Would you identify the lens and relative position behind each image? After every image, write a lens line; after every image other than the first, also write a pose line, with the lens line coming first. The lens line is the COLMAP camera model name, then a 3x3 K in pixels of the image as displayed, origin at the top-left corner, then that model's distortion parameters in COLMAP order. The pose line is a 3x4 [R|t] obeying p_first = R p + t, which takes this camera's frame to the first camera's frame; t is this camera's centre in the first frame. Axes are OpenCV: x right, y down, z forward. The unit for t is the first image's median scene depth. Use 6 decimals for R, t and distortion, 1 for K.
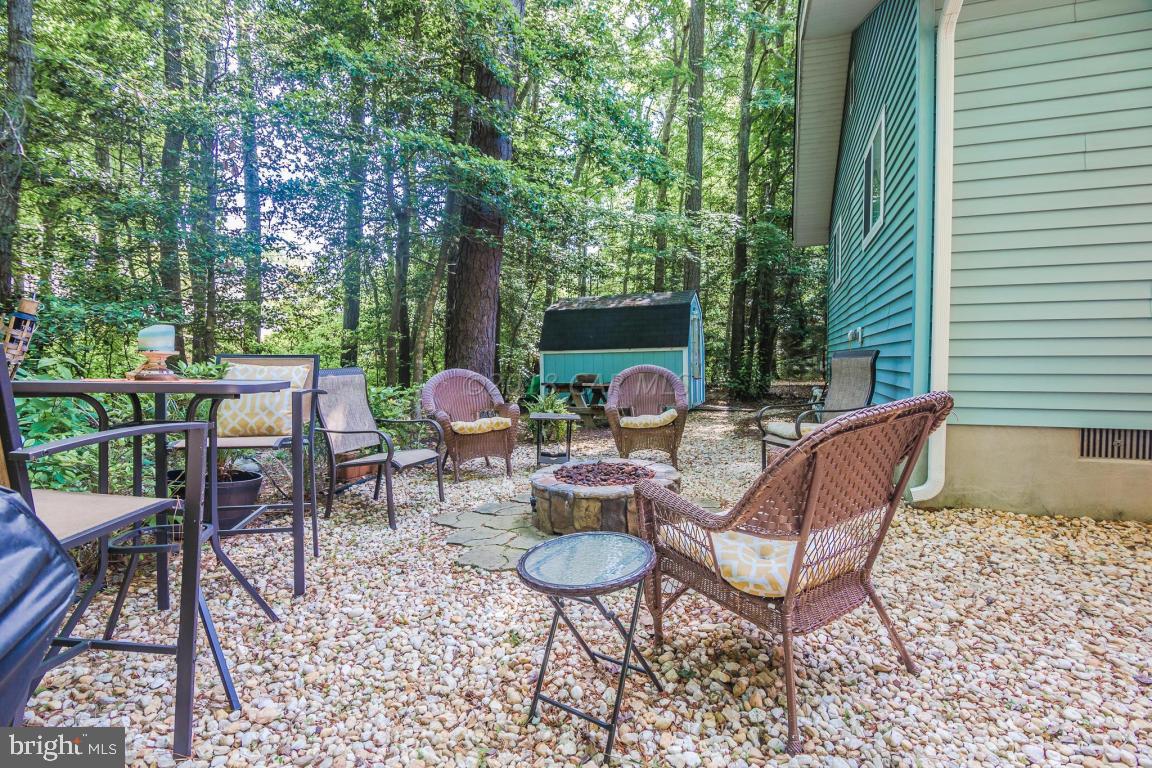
lens RADIAL K [[559.6, 0, 575.9], [0, 559.6, 386.2], [0, 0, 1]] dist [-0.019449, -0.000008]
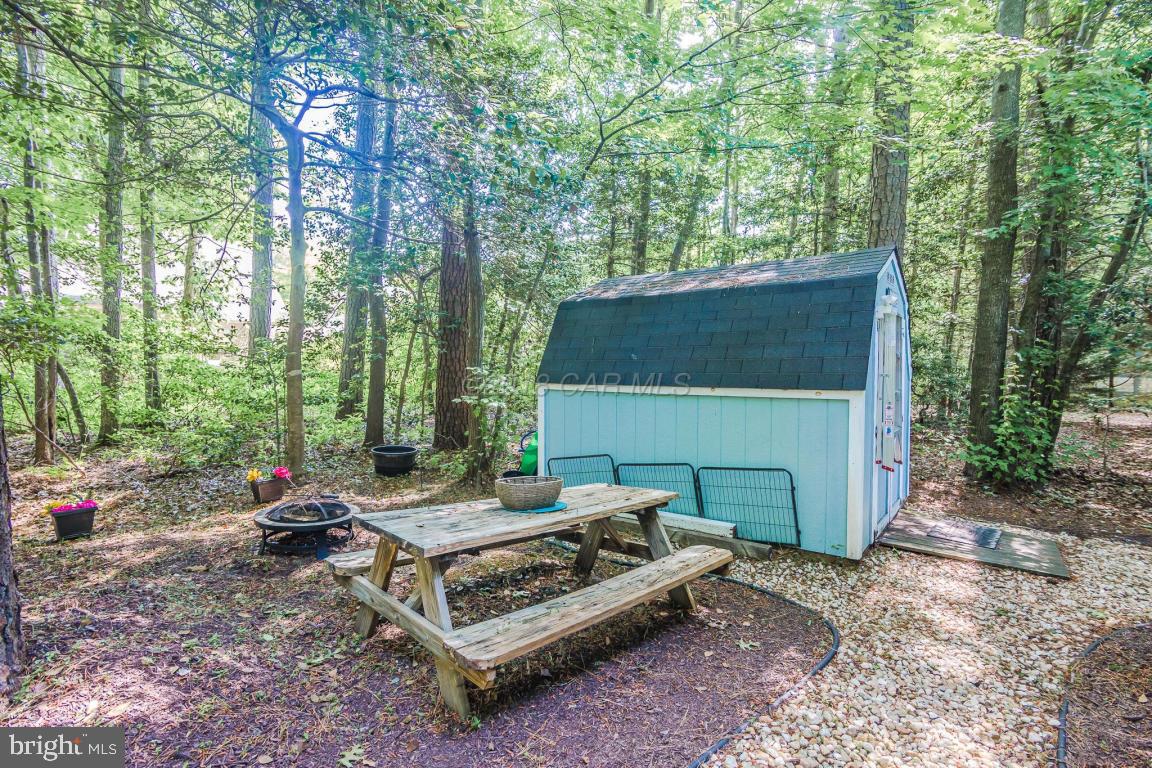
lens RADIAL K [[559.6, 0, 575.9], [0, 559.6, 386.2], [0, 0, 1]] dist [-0.019449, -0.000008]
pose [[0.951970, 0.023378, -0.305298, 0.117236], [-0.023733, 0.999715, 0.002550, -0.062448], [0.305271, 0.004818, 0.952253, 0.527950]]
